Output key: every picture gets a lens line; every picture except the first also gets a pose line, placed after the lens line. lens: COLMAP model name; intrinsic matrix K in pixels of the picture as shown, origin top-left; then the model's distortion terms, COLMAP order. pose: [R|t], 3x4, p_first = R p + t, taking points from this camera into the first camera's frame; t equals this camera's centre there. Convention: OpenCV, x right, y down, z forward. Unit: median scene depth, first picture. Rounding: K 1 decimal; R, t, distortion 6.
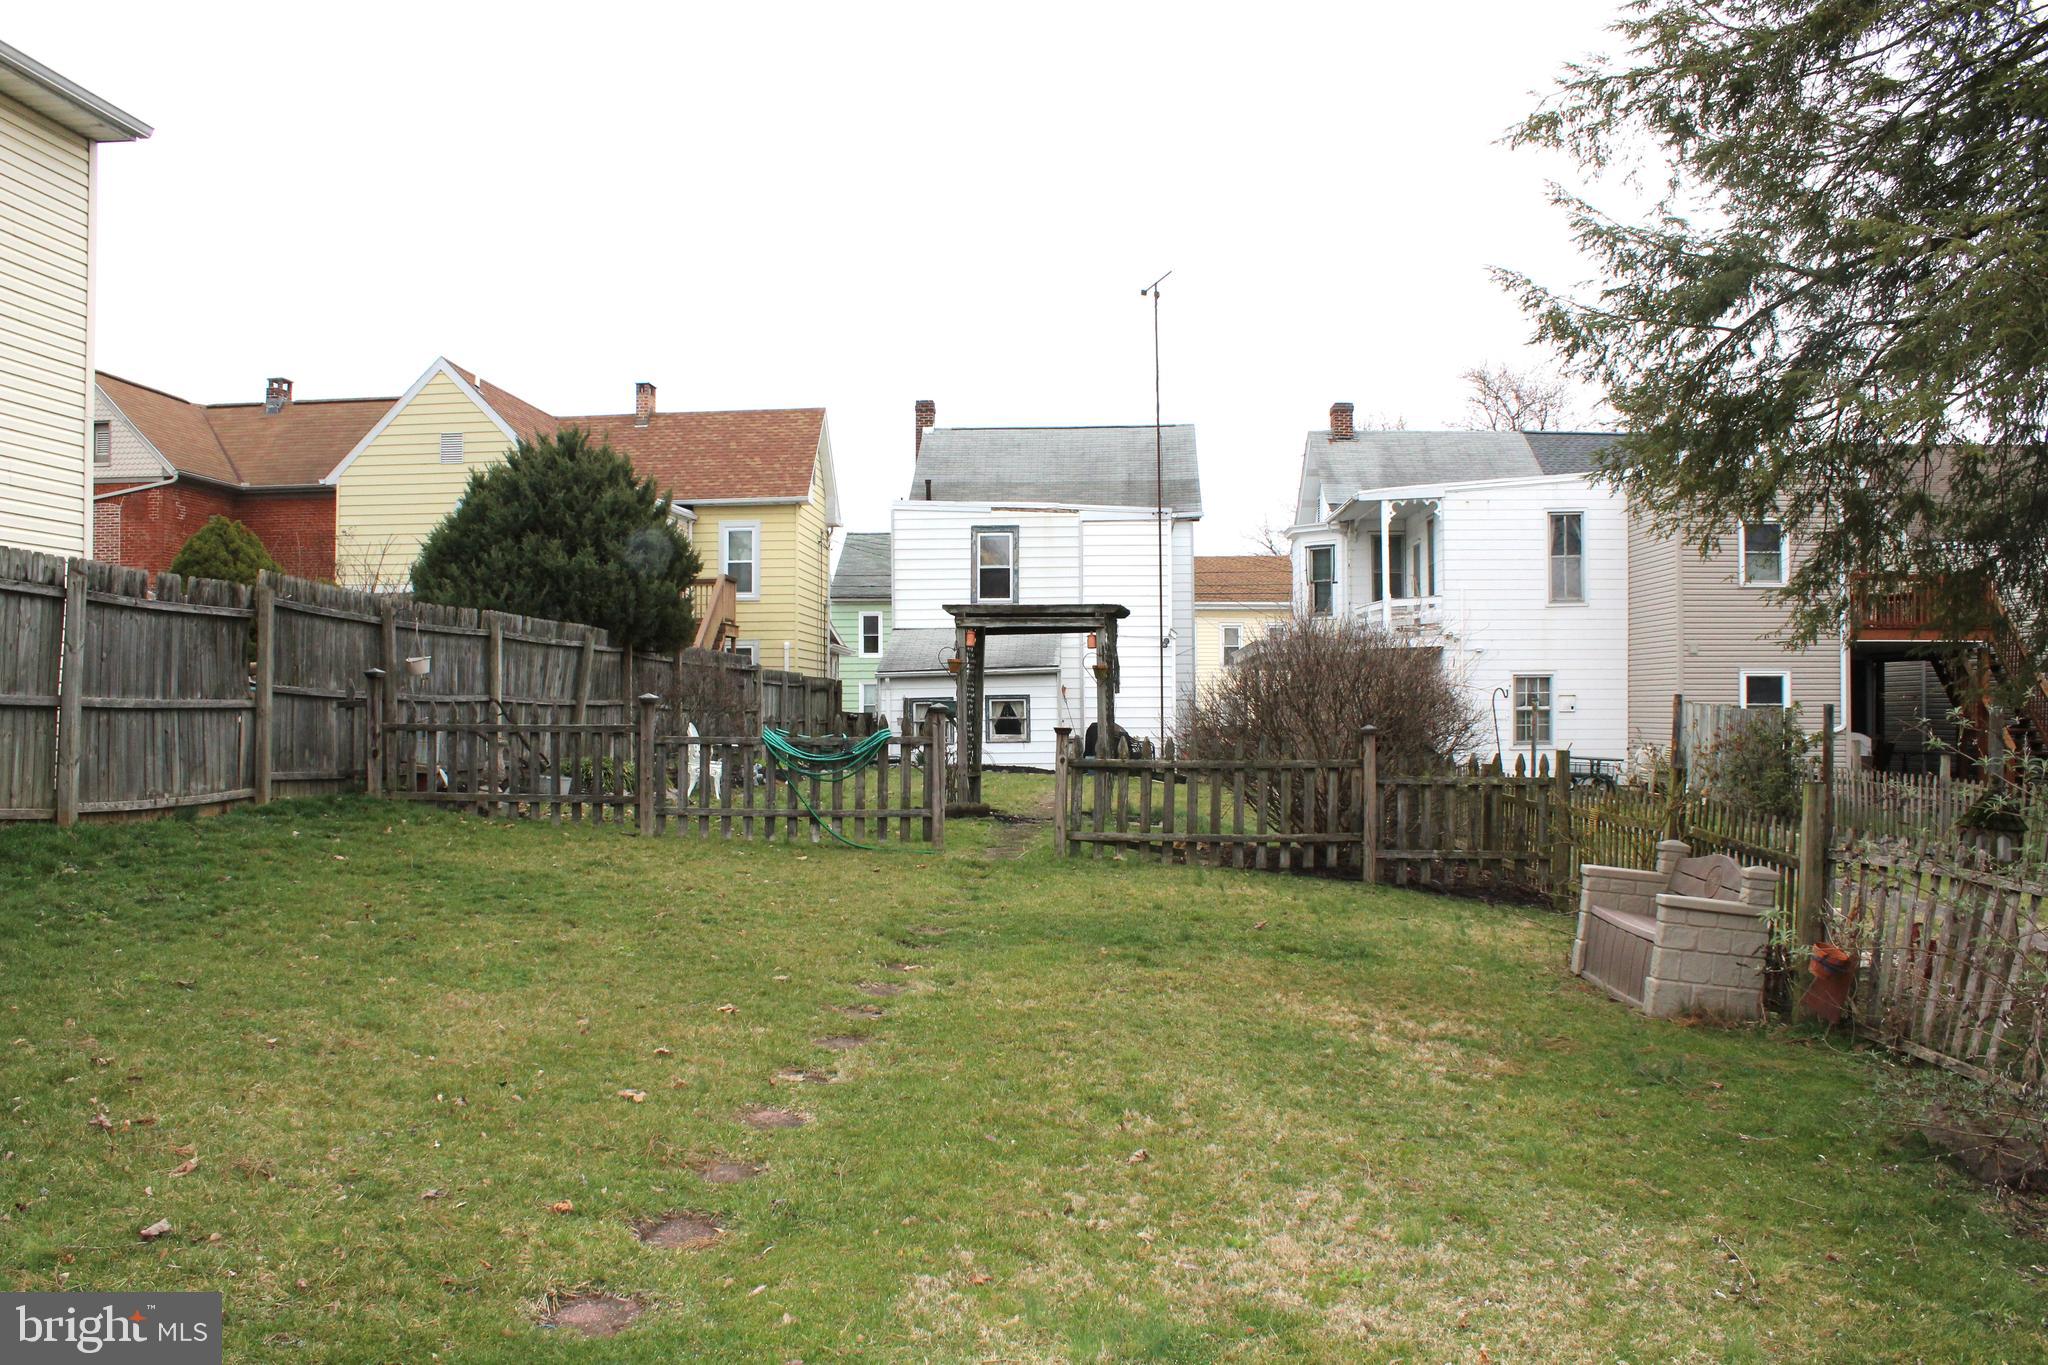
lens RADIAL K [[1694.0, 0, 1024.0], [0, 1694.0, 682.5], [0, 0, 1]] dist [-0.057664, 0.001850]
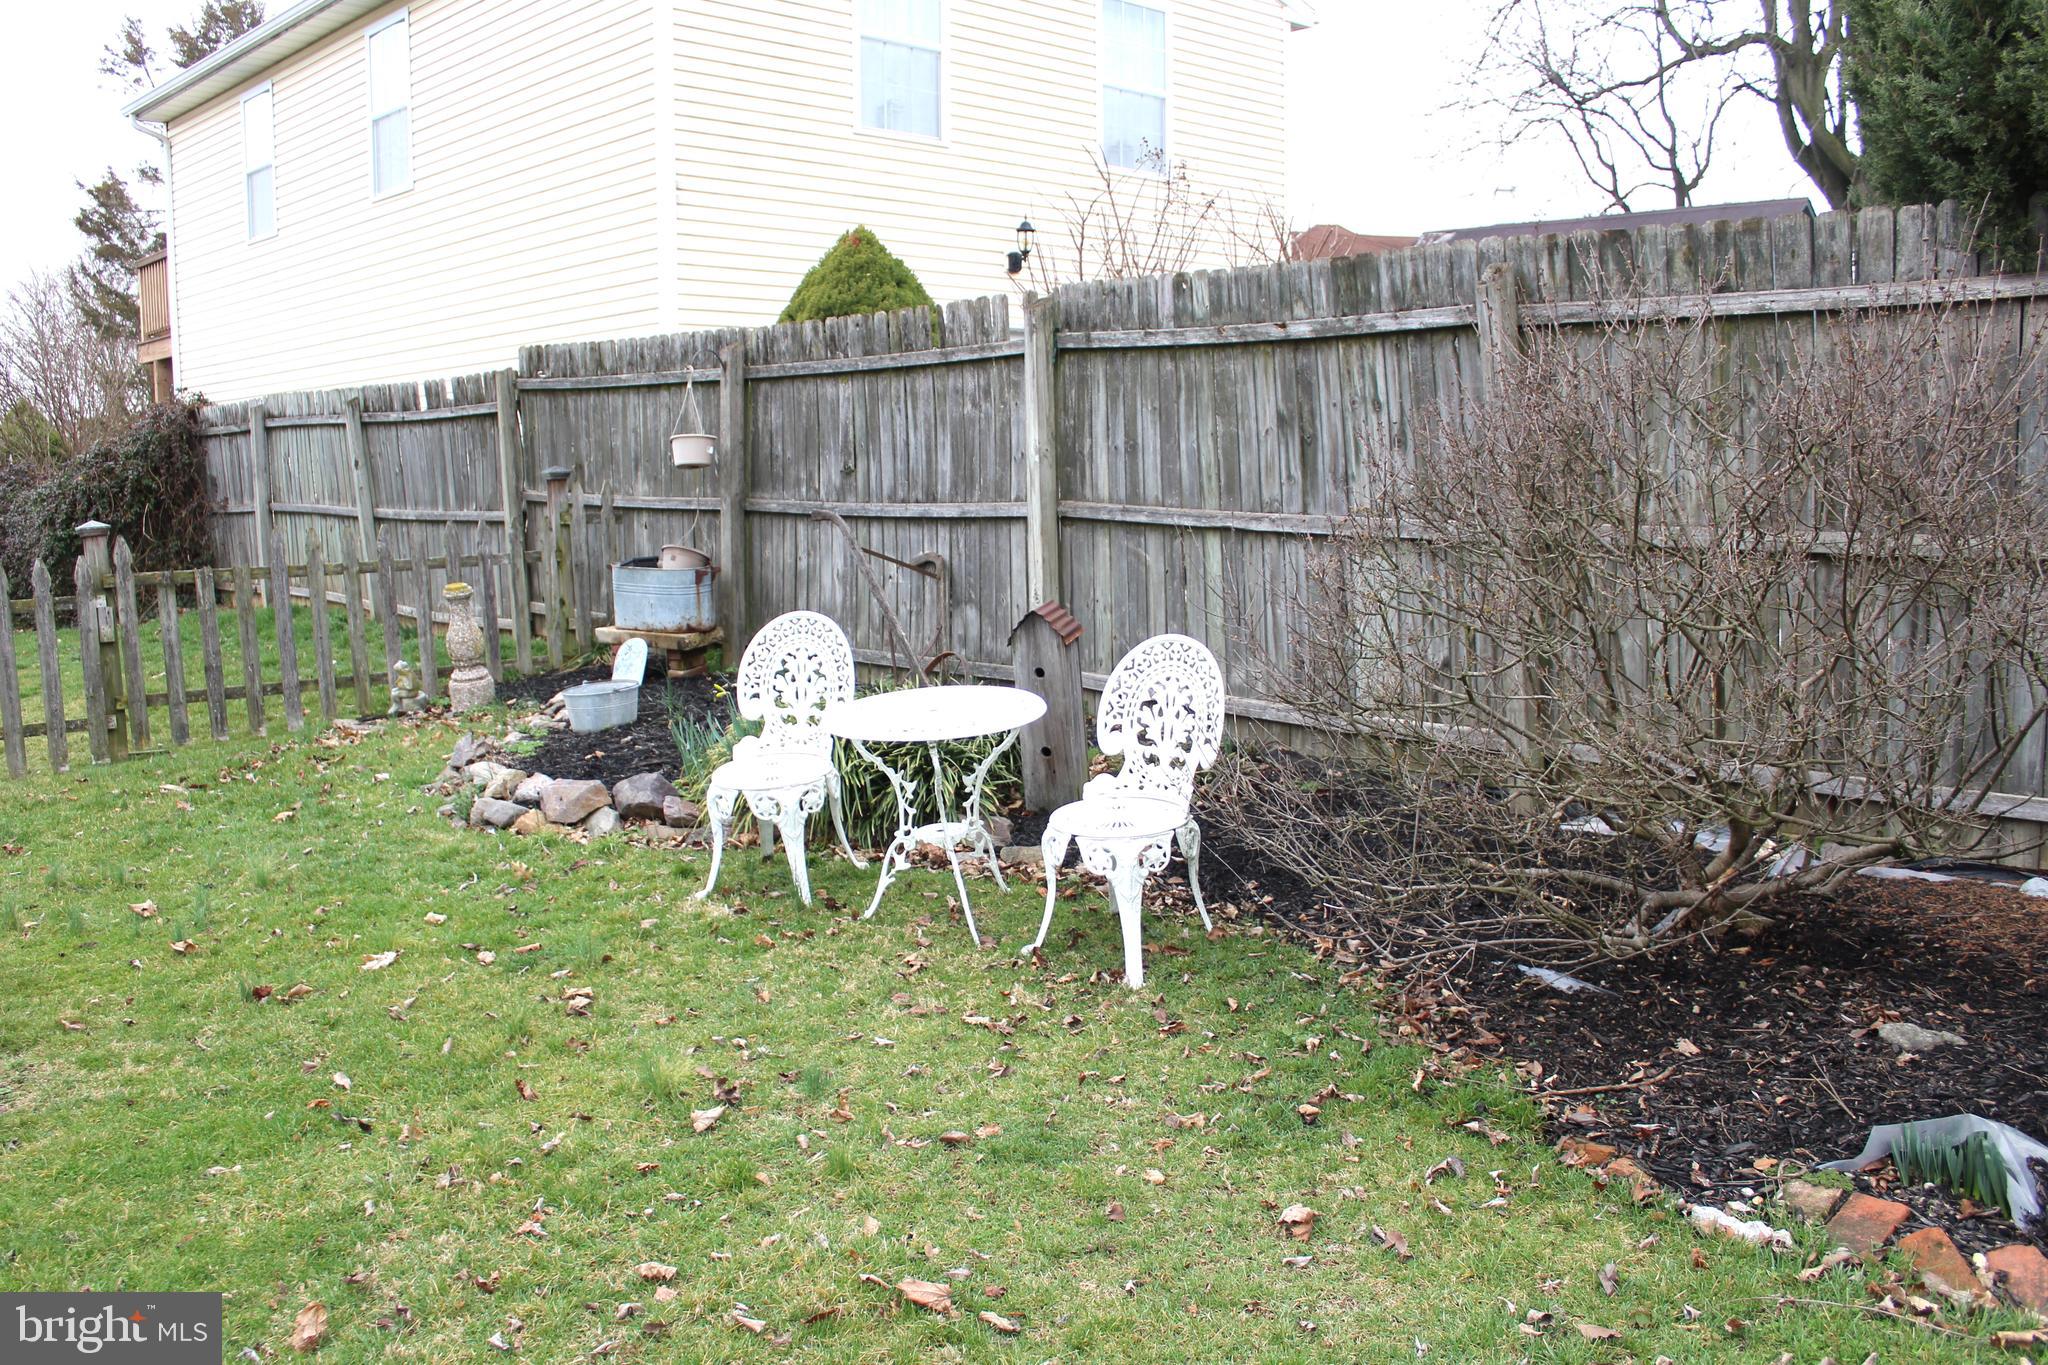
lens RADIAL K [[1694.0, 0, 1024.0], [0, 1694.0, 682.5], [0, 0, 1]] dist [-0.057664, 0.001850]
pose [[-0.670702, 0.105457, -0.734192, -0.013680], [0.027966, 0.992733, 0.117045, 0.003888], [0.741200, 0.057970, -0.668777, 1.865952]]
